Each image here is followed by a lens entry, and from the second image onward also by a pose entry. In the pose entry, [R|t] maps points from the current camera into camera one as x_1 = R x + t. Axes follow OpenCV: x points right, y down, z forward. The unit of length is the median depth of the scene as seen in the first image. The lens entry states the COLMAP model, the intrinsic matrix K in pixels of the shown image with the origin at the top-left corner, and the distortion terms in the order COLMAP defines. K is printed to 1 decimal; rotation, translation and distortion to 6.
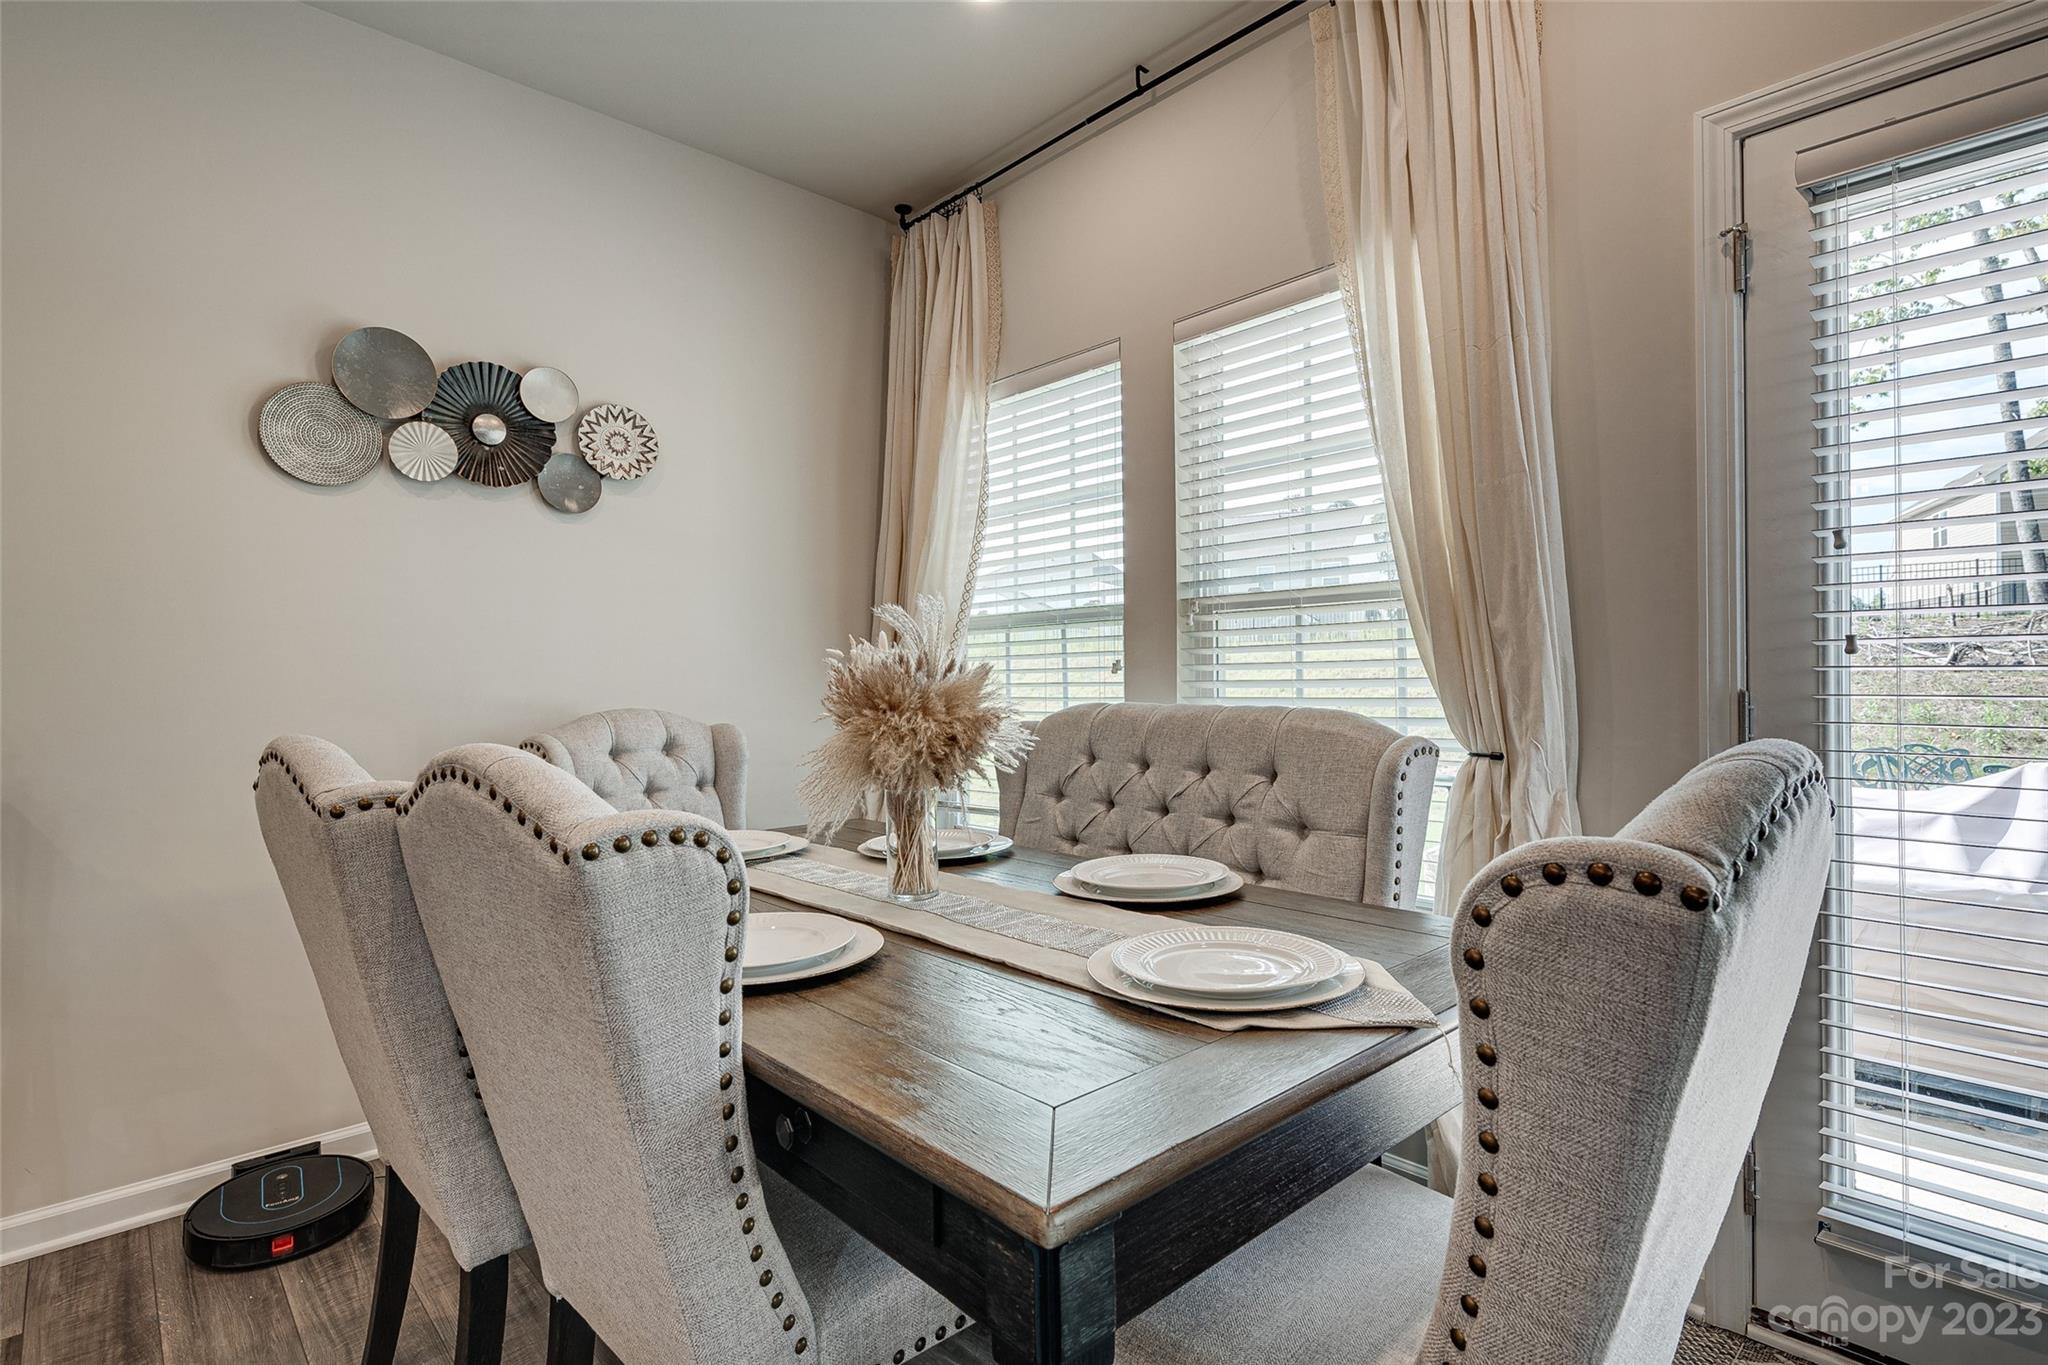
lens RADIAL K [[998.2, 0, 1033.0], [0, 998.2, 676.0], [0, 0, 1]] dist [0.022391, -0.012654]
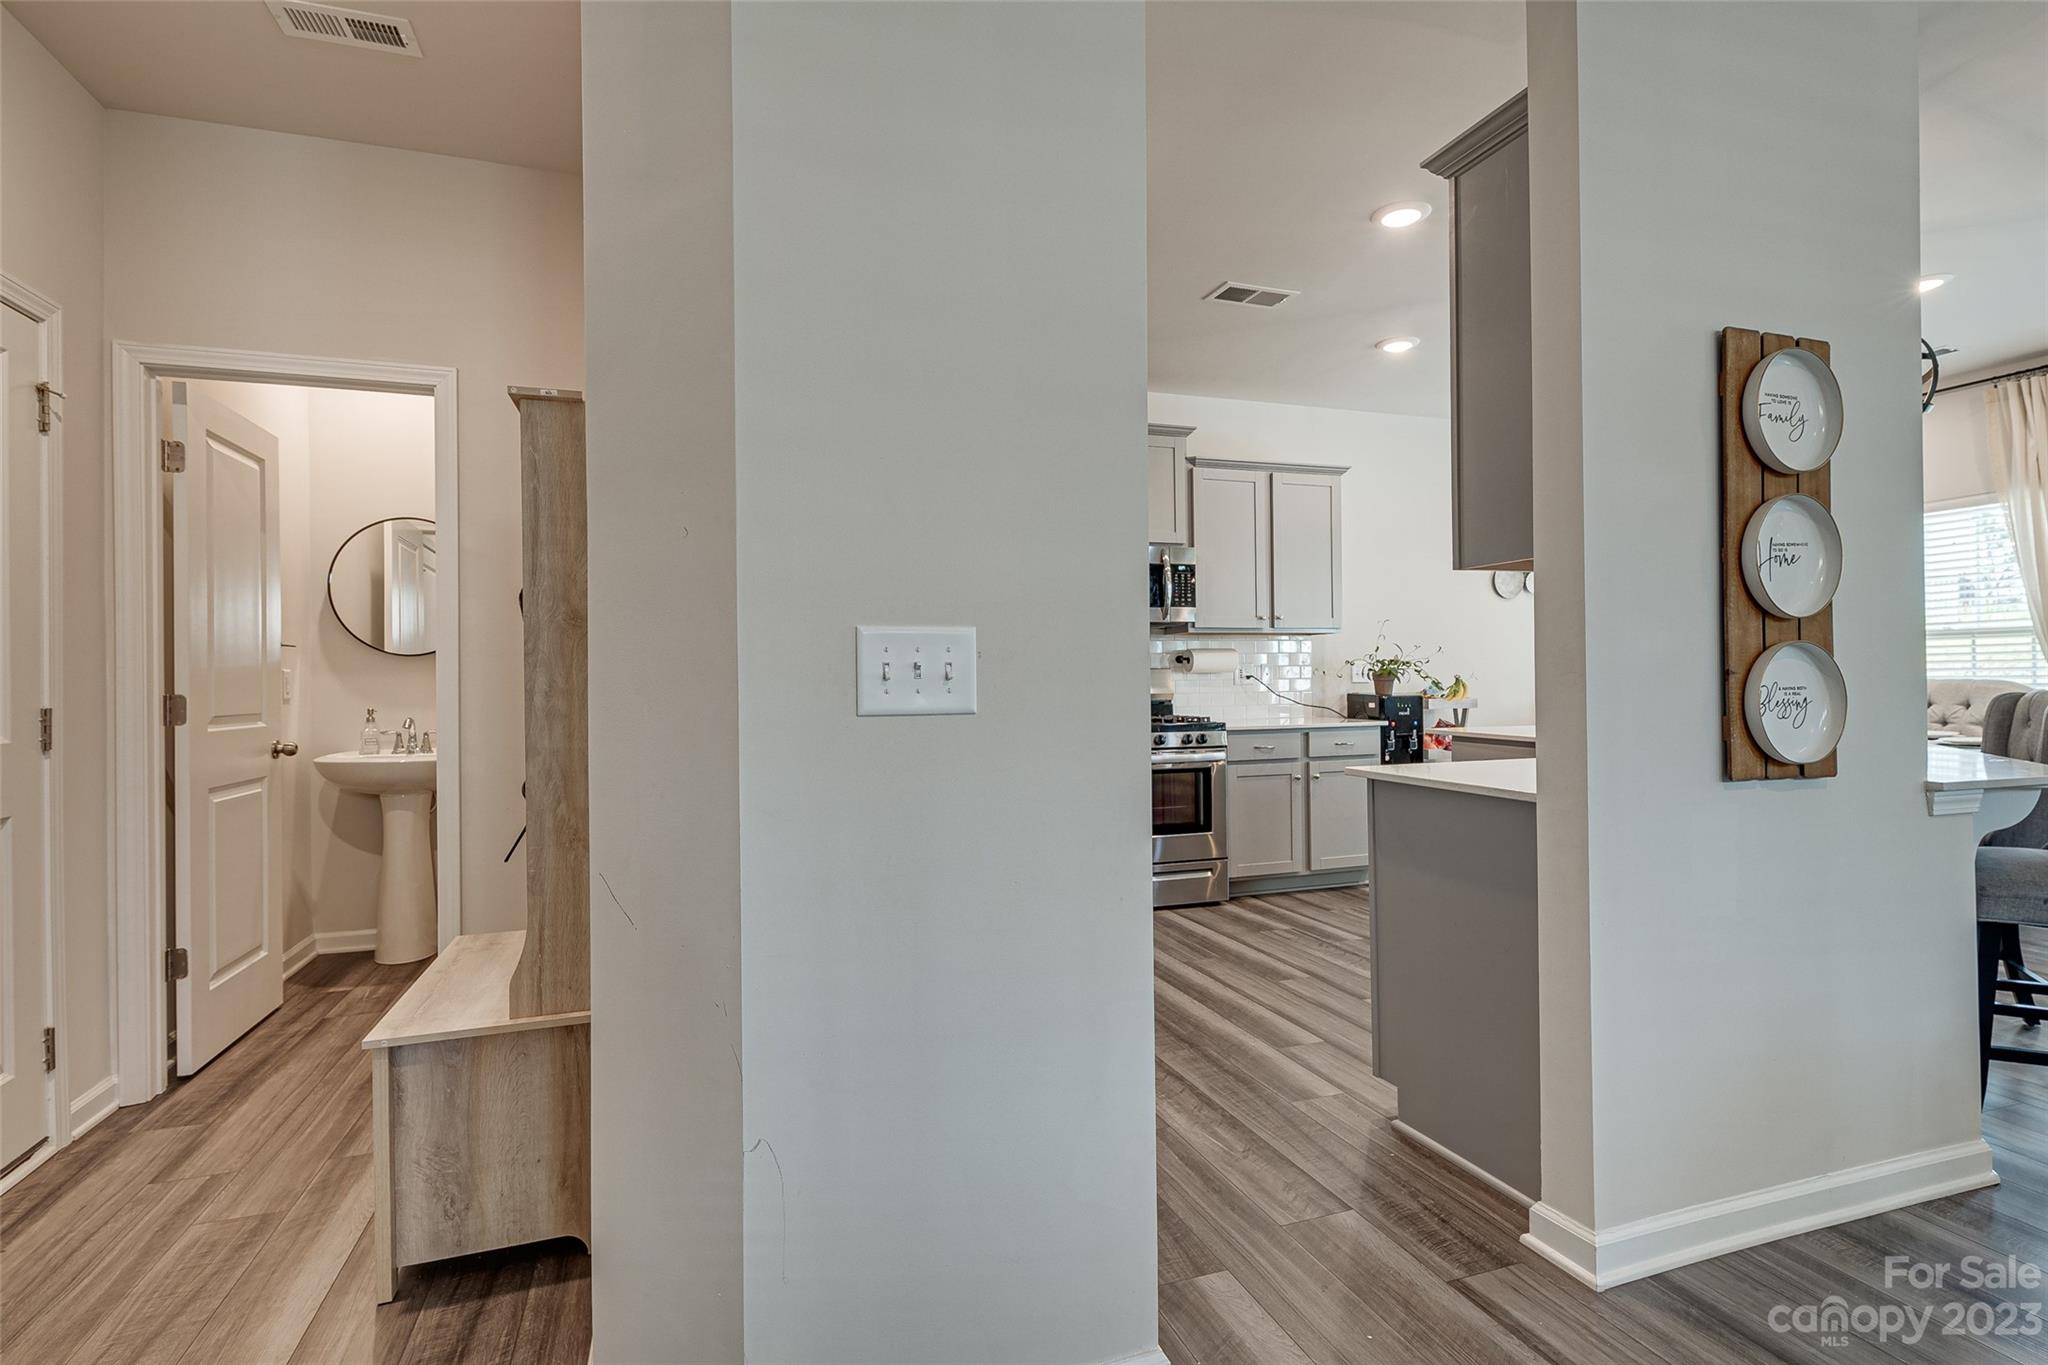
lens RADIAL K [[998.2, 0, 1033.0], [0, 998.2, 676.0], [0, 0, 1]] dist [0.022391, -0.012654]
pose [[0.915504, -0.001258, -0.402308, -0.759948], [0.004602, 0.999962, 0.007346, -0.004993], [0.402283, -0.008577, 0.915475, -1.931936]]
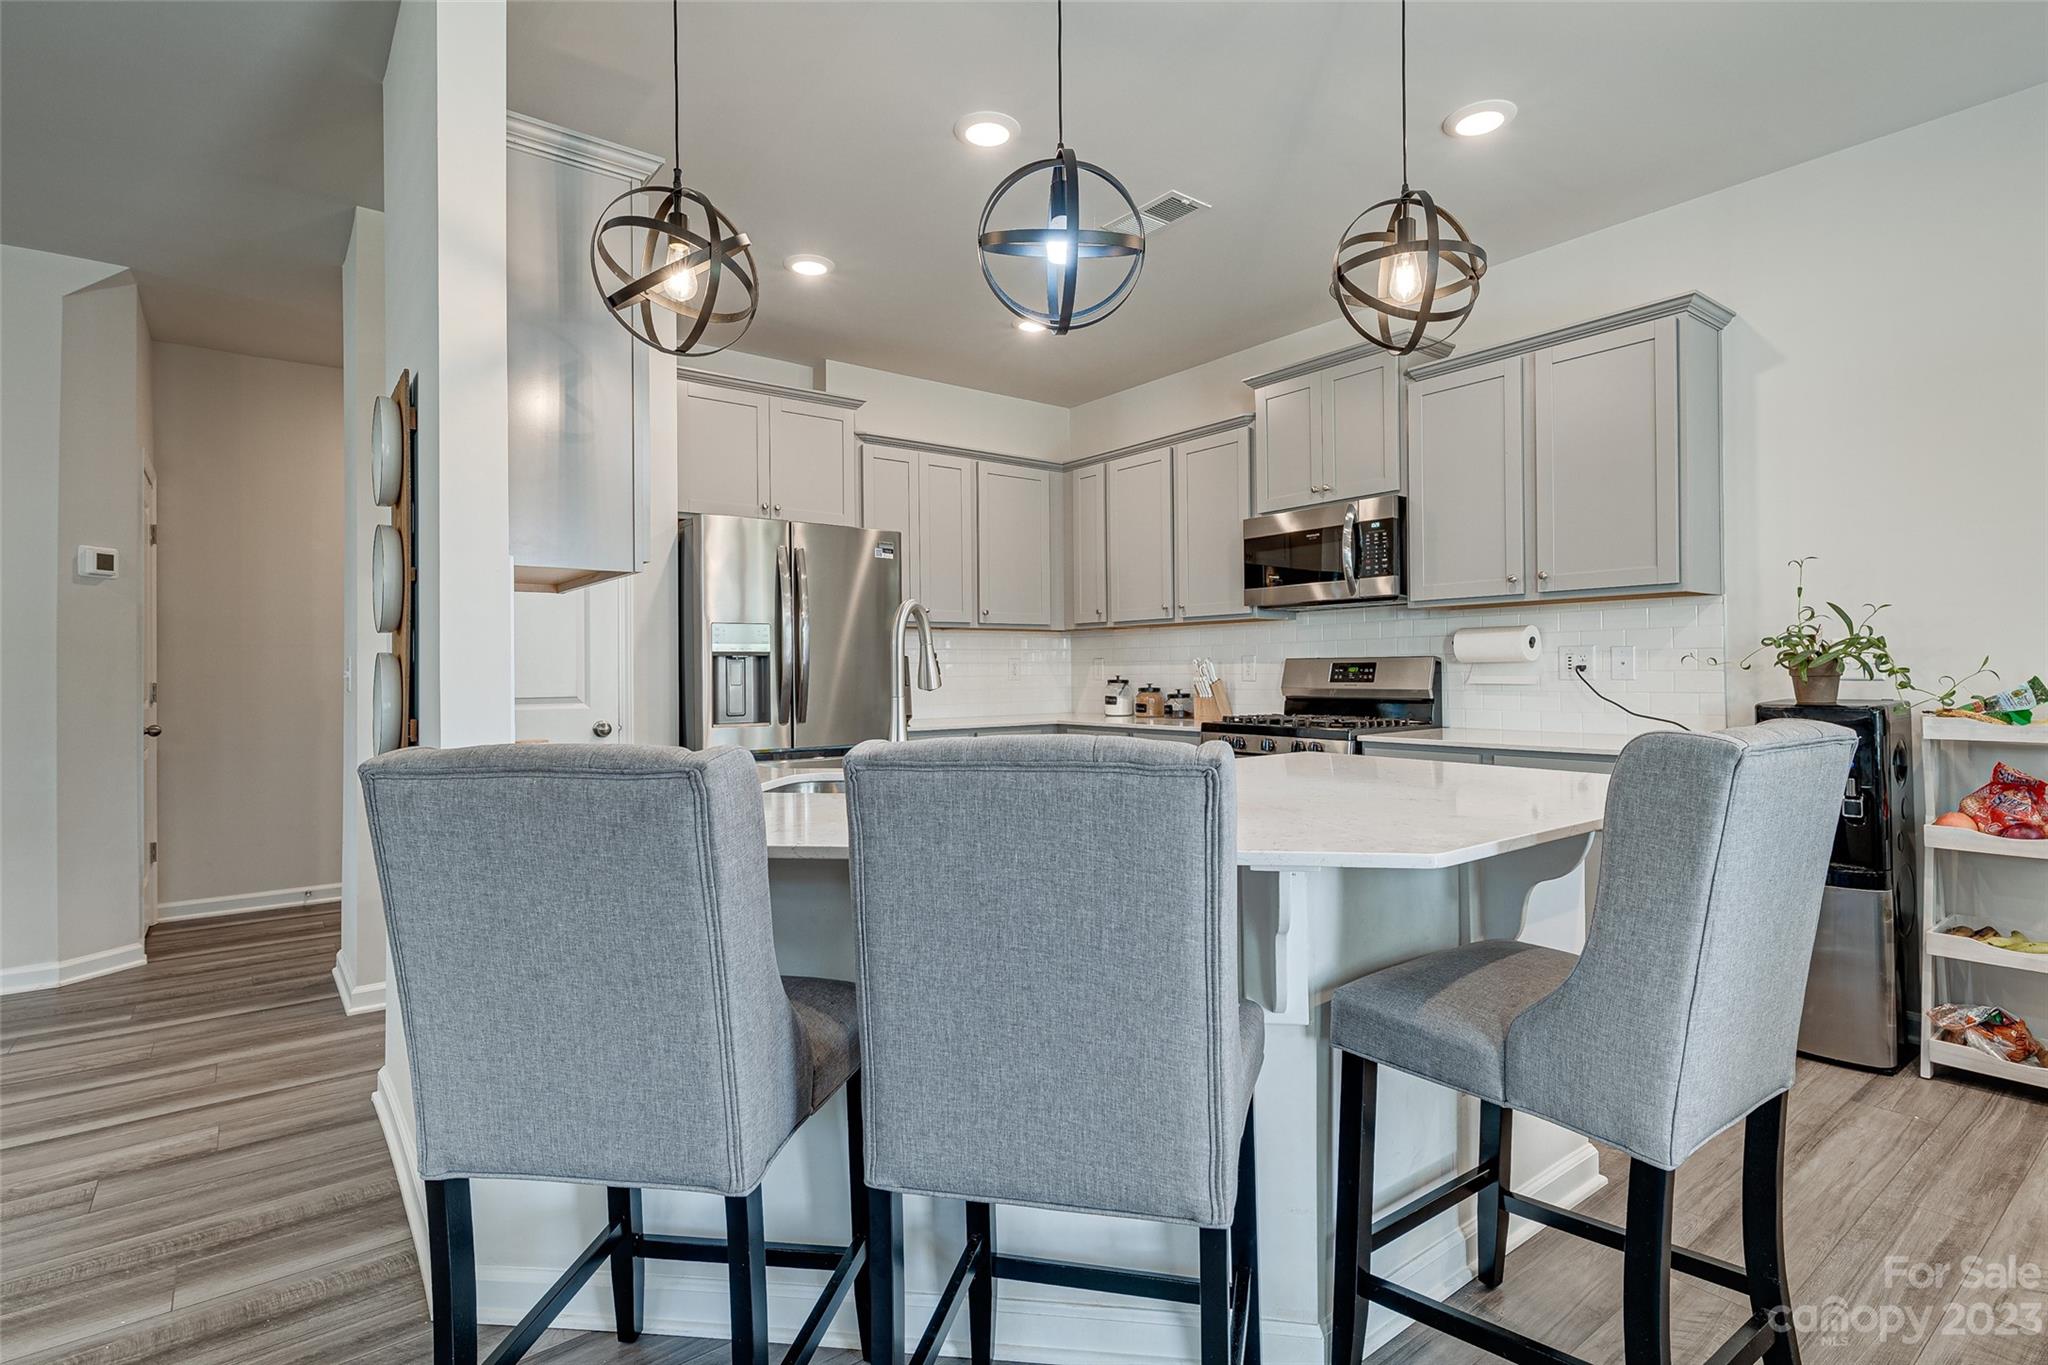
lens RADIAL K [[998.2, 0, 1033.0], [0, 998.2, 676.0], [0, 0, 1]] dist [0.022391, -0.012654]
pose [[-0.093271, 0.014383, -0.995537, 0.328622], [0.015594, 0.999794, 0.012984, -0.002746], [0.995519, -0.014313, -0.093476, -0.271944]]
